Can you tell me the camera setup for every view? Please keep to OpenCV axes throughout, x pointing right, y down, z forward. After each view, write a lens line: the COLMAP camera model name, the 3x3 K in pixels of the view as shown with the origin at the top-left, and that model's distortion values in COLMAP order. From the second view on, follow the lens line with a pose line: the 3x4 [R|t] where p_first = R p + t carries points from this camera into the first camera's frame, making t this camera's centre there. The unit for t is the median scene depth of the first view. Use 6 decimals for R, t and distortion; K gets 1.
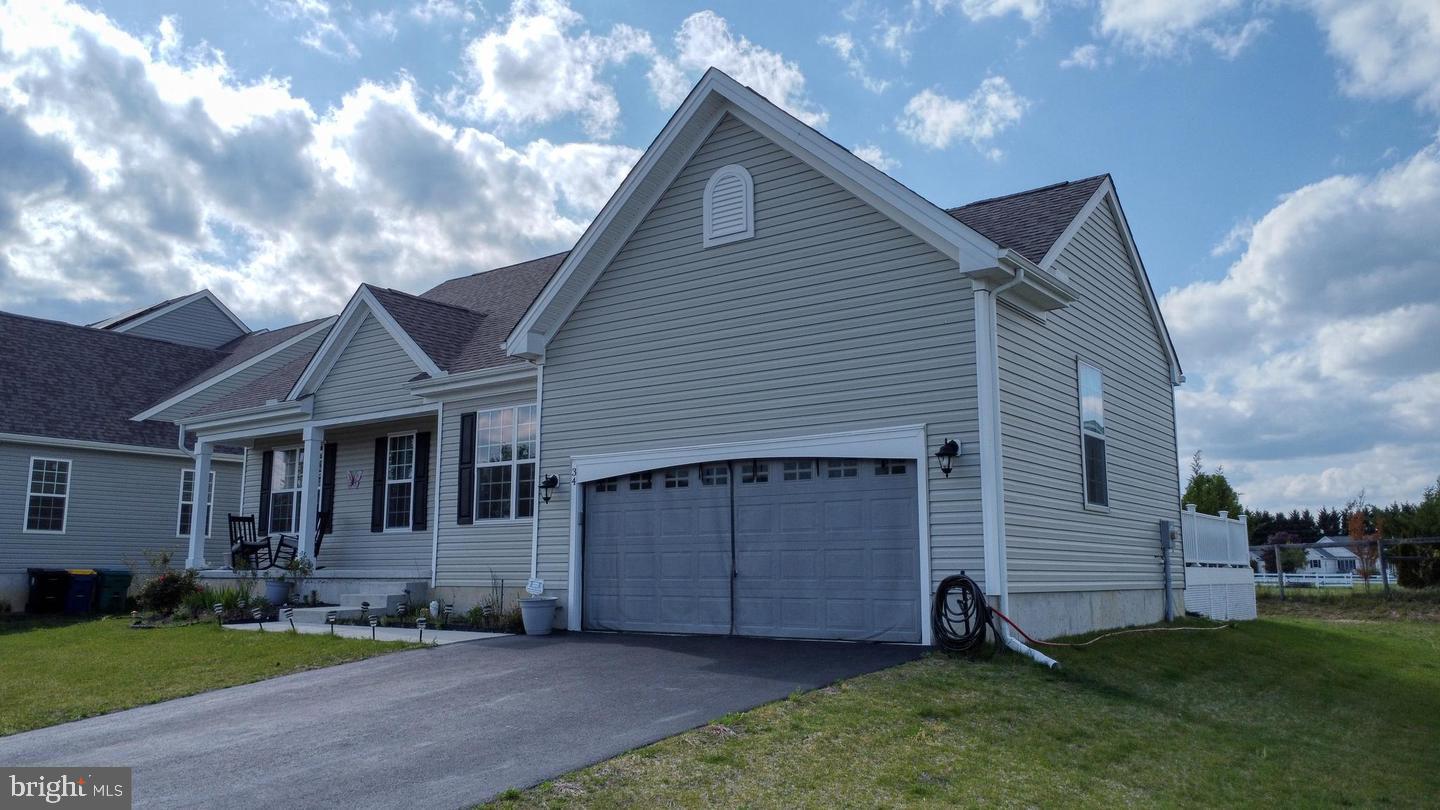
lens RADIAL K [[1075.2, 0, 720.0], [0, 1075.2, 405.0], [0, 0, 1]] dist [-0.003812, -0.001956]
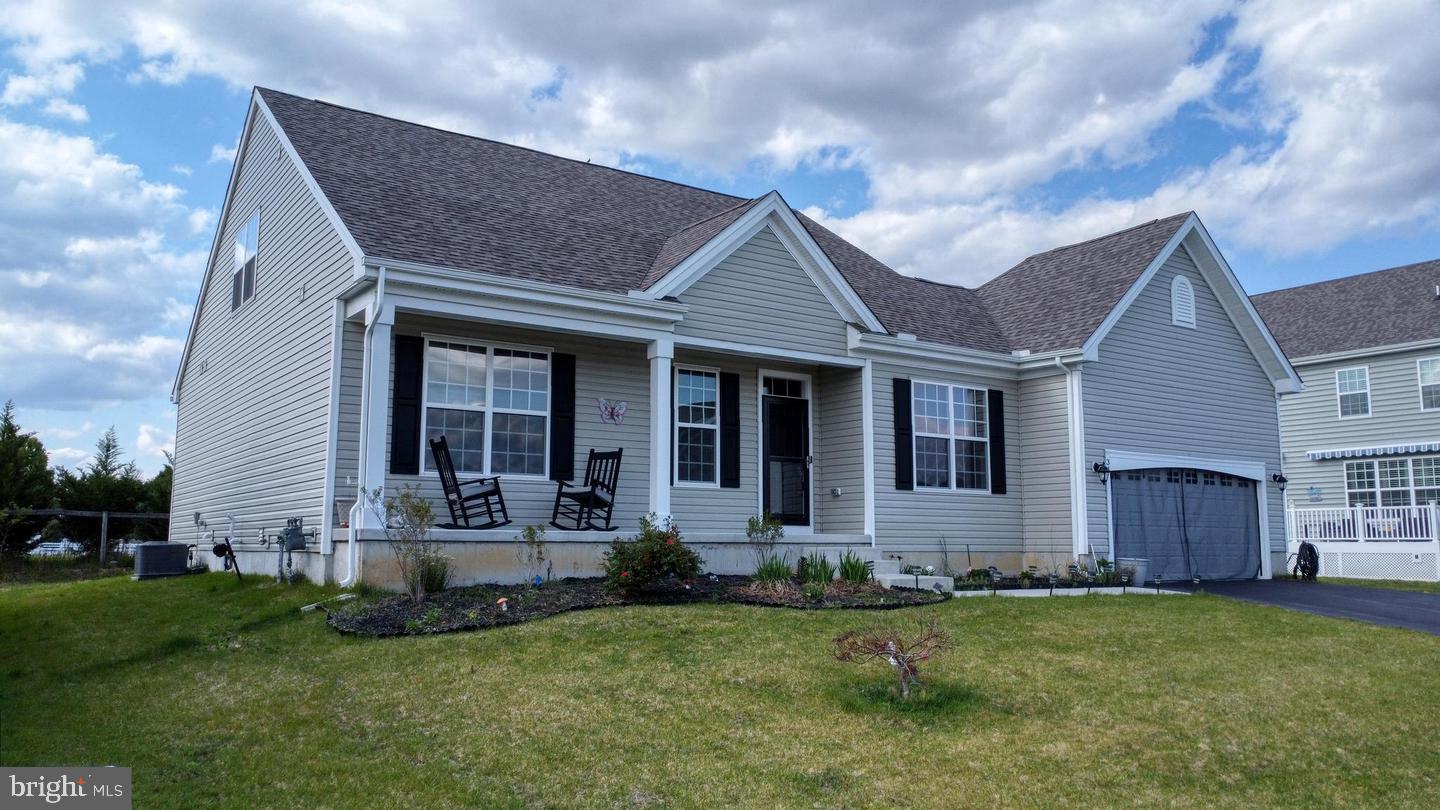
lens RADIAL K [[1075.2, 0, 720.0], [0, 1075.2, 405.0], [0, 0, 1]] dist [-0.003812, -0.001956]
pose [[0.318321, 0.119388, 0.940435, -1.575607], [-0.152848, 0.985522, -0.073375, 0.167511], [-0.935580, -0.120387, 0.331960, 1.055126]]
